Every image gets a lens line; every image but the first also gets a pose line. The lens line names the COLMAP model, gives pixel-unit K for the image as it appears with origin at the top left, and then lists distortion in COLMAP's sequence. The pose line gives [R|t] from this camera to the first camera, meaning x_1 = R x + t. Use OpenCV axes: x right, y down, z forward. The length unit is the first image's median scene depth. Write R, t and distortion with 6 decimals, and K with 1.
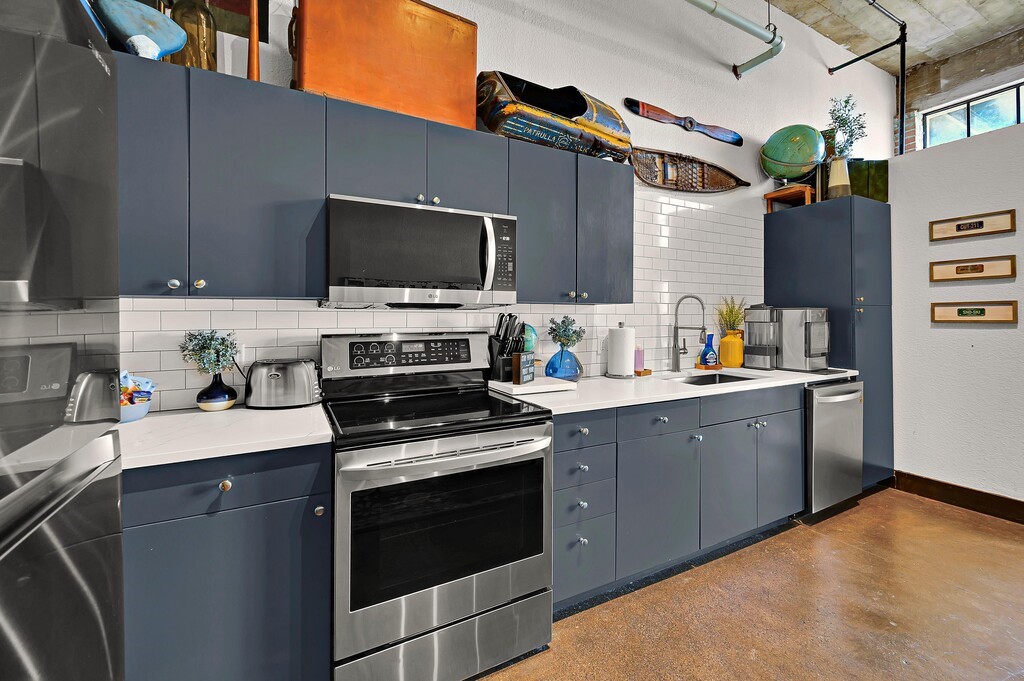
lens RADIAL K [[396.4, 0, 496.2], [0, 396.4, 314.2], [0, 0, 1]] dist [0.000187, 0.000007]
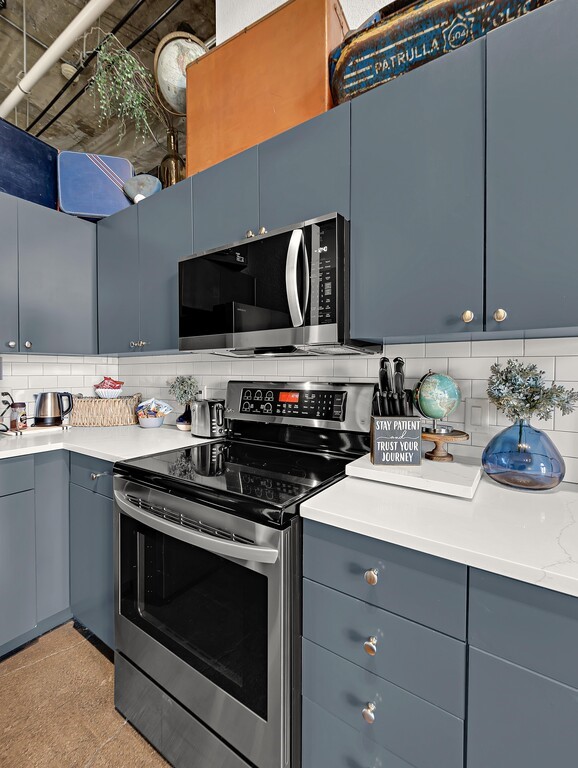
lens RADIAL K [[350.6, 0, 316.3], [0, 350.6, 374.7], [0, 0, 1]] dist [-0.000244, -0.000076]
pose [[0.503942, 0.007272, -0.863707, 0.378970], [0.005375, 0.999919, 0.011555, 0.015714], [0.863721, -0.010465, 0.503862, 0.459078]]
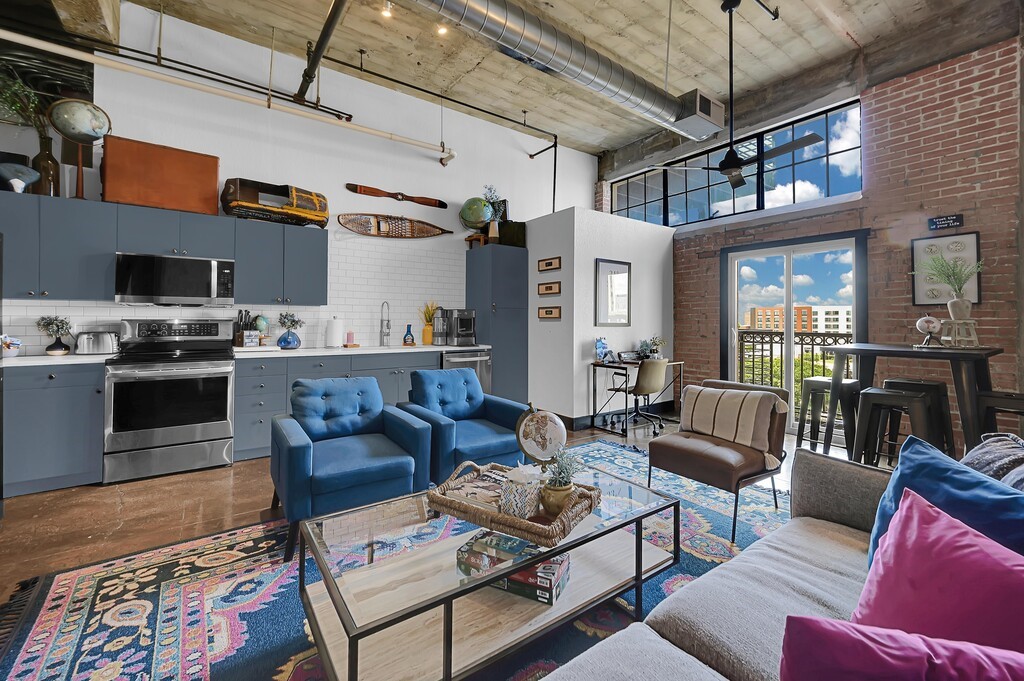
lens RADIAL K [[426.9, 0, 516.7], [0, 426.9, 314.9], [0, 0, 1]] dist [-0.004720, 0.000125]
pose [[0.989812, 0.007408, 0.142191, 0.785838], [-0.006517, 0.999956, -0.006728, 0.021008], [-0.142234, 0.005733, 0.989816, -0.891156]]
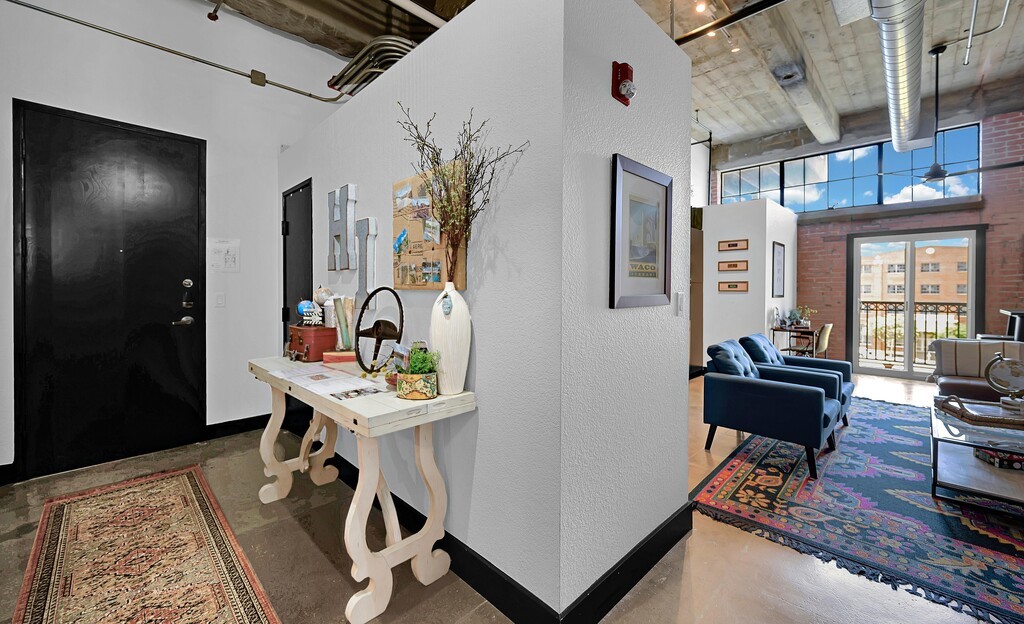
lens RADIAL K [[432.1, 0, 492.1], [0, 432.1, 294.3], [0, 0, 1]] dist [-0.000629, 0.000040]
pose [[0.951527, -0.000841, 0.307564, -0.733018], [-0.004681, 0.999841, 0.017215, 0.004879], [-0.307529, -0.017820, 0.951372, -0.799978]]
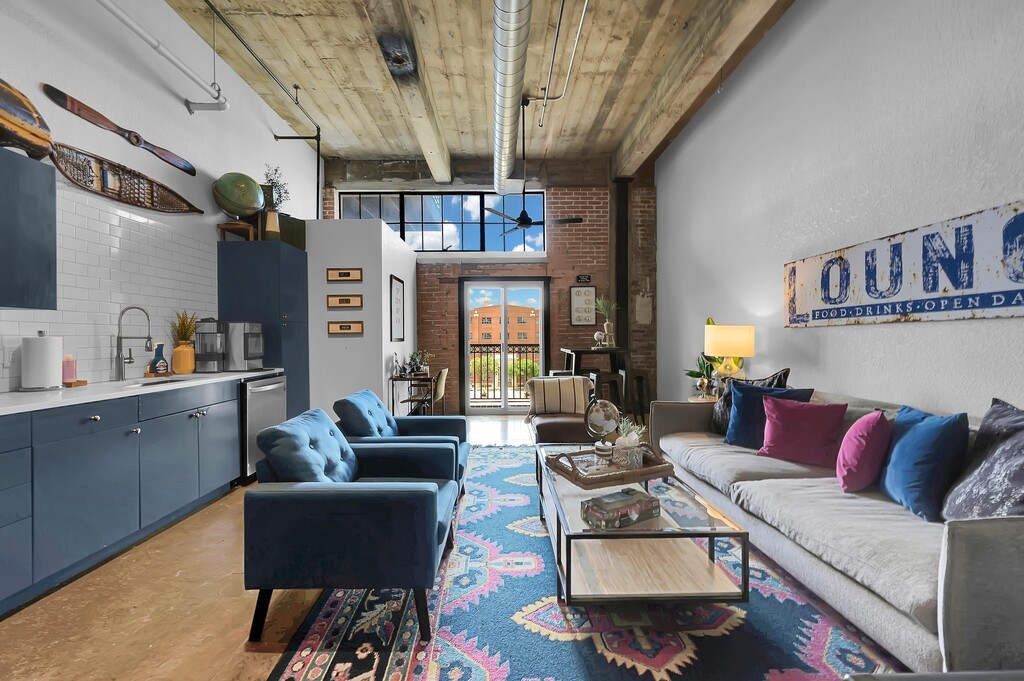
lens RADIAL K [[427.7, 0, 512.0], [0, 427.7, 340.5], [0, 0, 1]] dist [-0.002049, -0.000081]
pose [[0.429385, -0.009653, 0.903070, -0.102339], [0.000984, 0.999947, 0.010220, 0.032102], [-0.903121, -0.003499, 0.429372, -0.383186]]
